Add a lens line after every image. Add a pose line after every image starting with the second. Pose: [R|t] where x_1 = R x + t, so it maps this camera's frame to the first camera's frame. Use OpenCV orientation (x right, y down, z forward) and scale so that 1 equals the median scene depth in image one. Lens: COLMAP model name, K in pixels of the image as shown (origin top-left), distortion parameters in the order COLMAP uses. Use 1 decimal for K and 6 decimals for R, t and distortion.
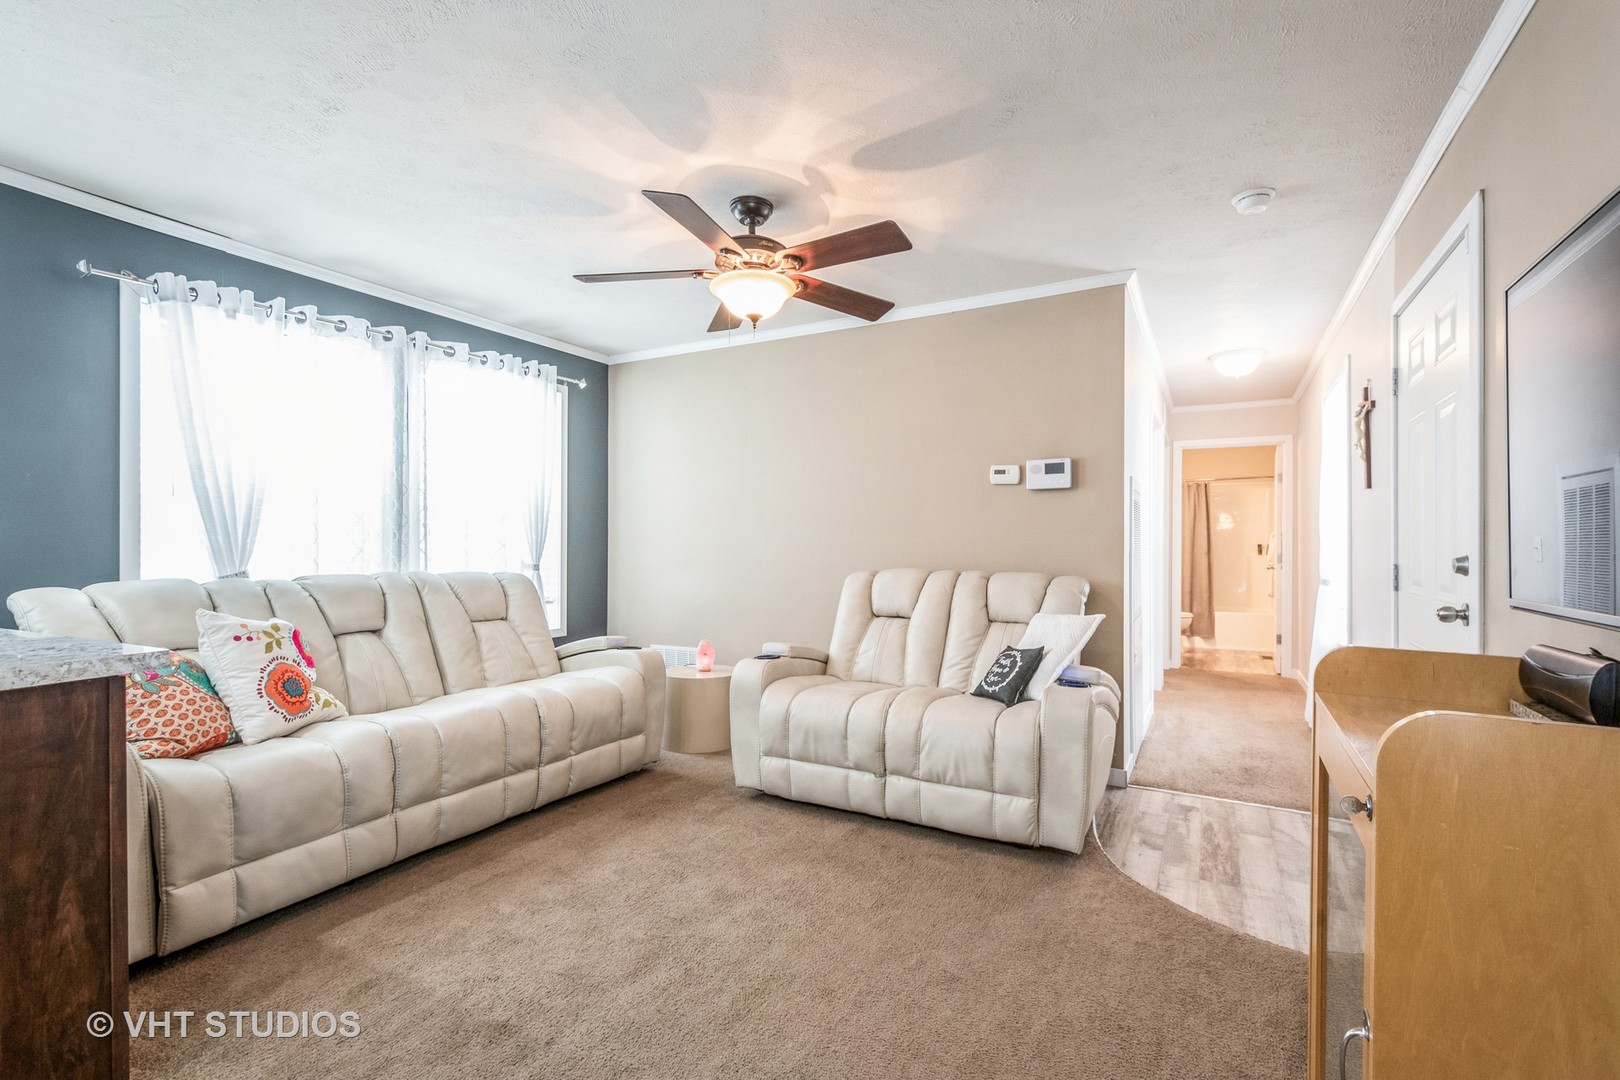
lens RADIAL K [[700.6, 0, 845.4], [0, 700.6, 548.2], [0, 0, 1]] dist [0.001294, -0.000431]
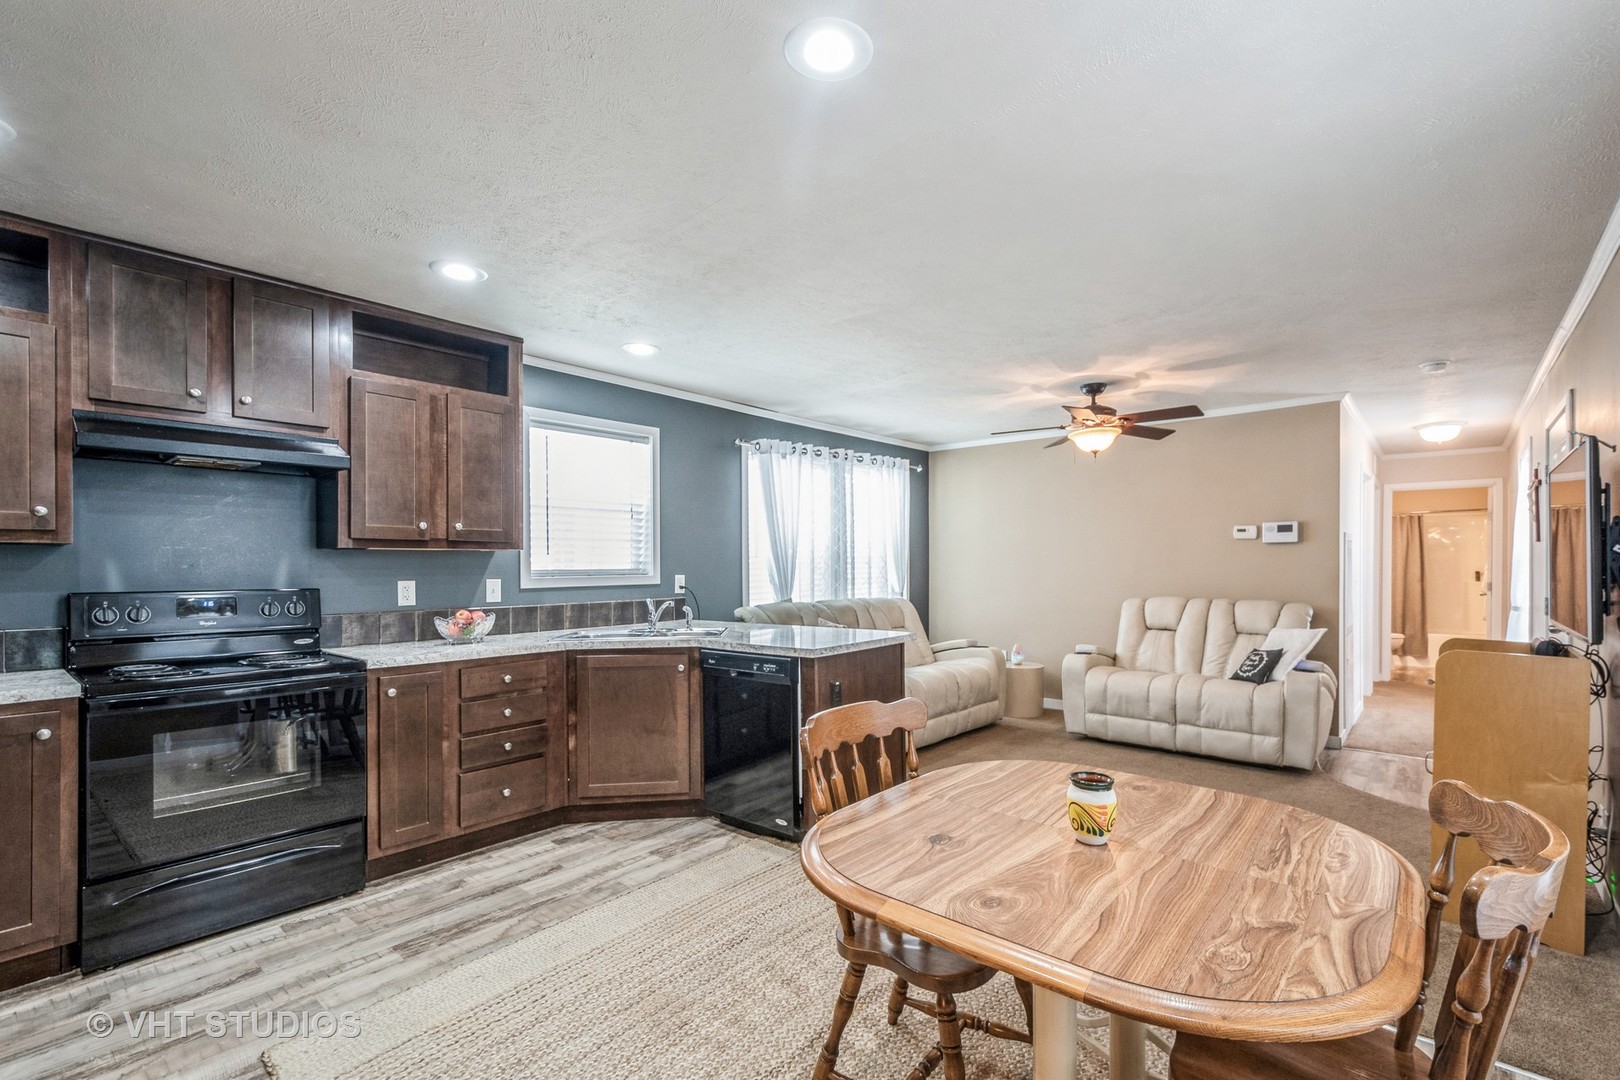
lens RADIAL K [[738.2, 0, 813.7], [0, 738.2, 570.6], [0, 0, 1]] dist [-0.002948, -0.001397]
pose [[0.973652, -0.002423, -0.228025, -0.335934], [0.004241, 0.999963, 0.007482, -0.047302], [0.227998, -0.008252, 0.973627, -0.783942]]
